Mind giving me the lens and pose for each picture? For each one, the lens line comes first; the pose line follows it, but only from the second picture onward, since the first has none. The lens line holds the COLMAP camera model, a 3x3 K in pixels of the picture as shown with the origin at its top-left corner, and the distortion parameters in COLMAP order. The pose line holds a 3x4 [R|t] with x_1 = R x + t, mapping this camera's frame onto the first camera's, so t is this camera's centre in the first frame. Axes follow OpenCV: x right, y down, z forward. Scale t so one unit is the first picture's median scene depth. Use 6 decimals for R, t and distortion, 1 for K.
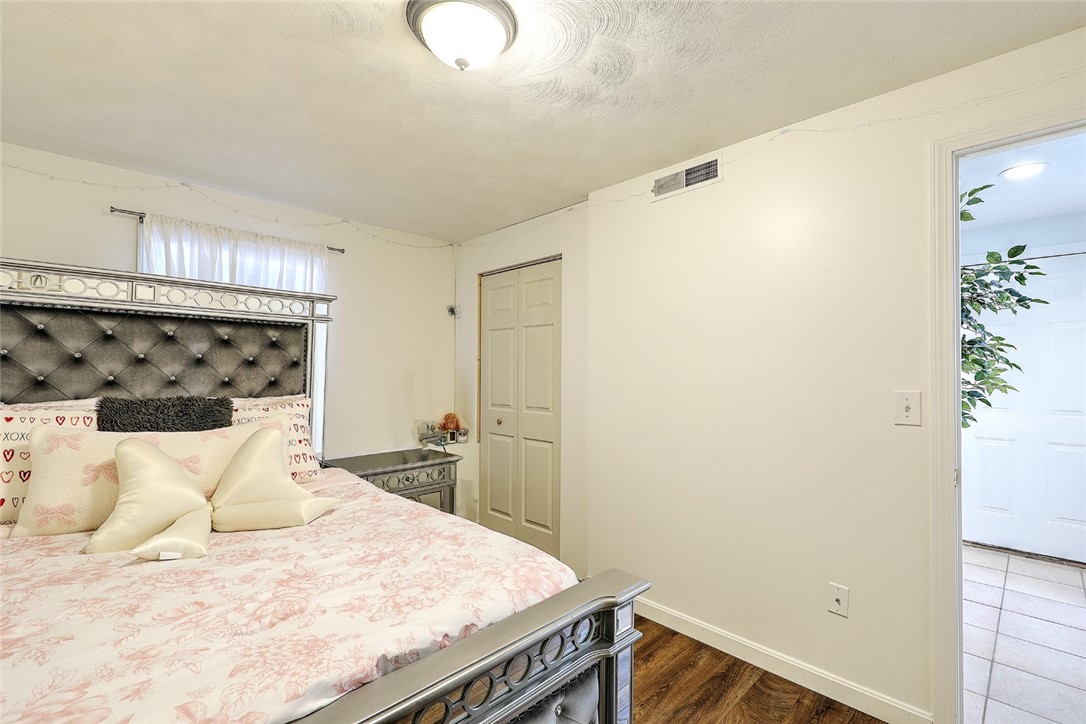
lens RADIAL K [[478.5, 0, 543.0], [0, 478.5, 362.0], [0, 0, 1]] dist [0.057675, -0.000026]
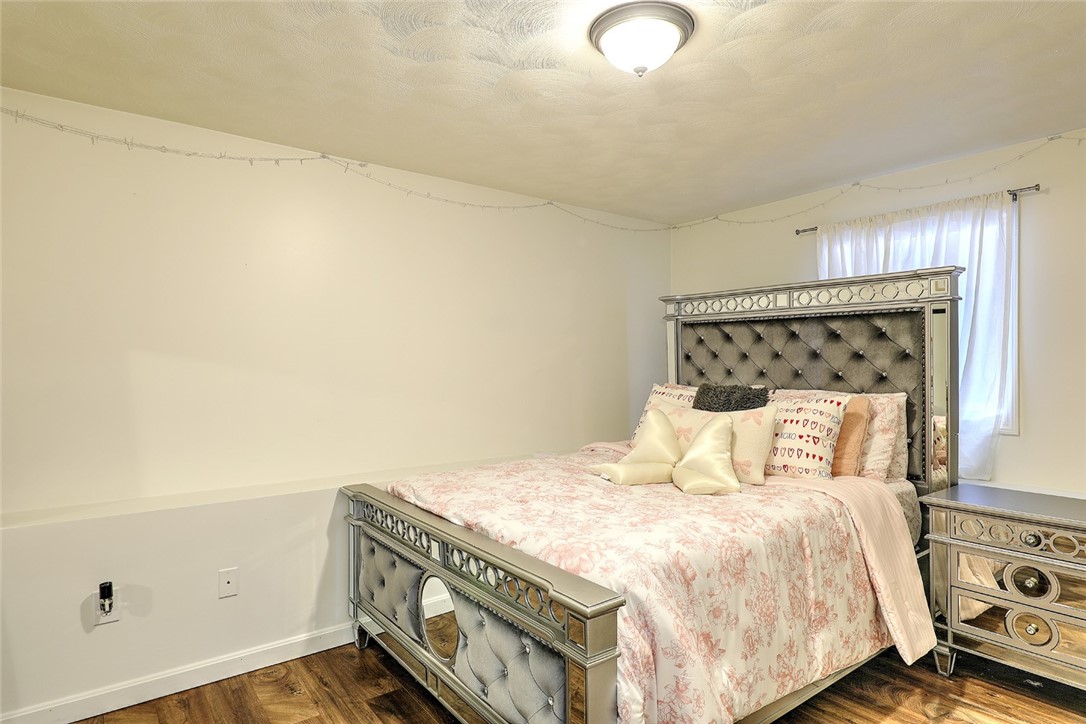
lens RADIAL K [[607.5, 0, 543.0], [0, 607.5, 362.0], [0, 0, 1]] dist [-0.001798, -0.000924]
pose [[-0.121549, -0.013748, -0.992490, 0.786052], [0.008619, 0.999852, -0.014906, 0.029892], [0.992548, -0.010366, -0.121412, 0.659375]]
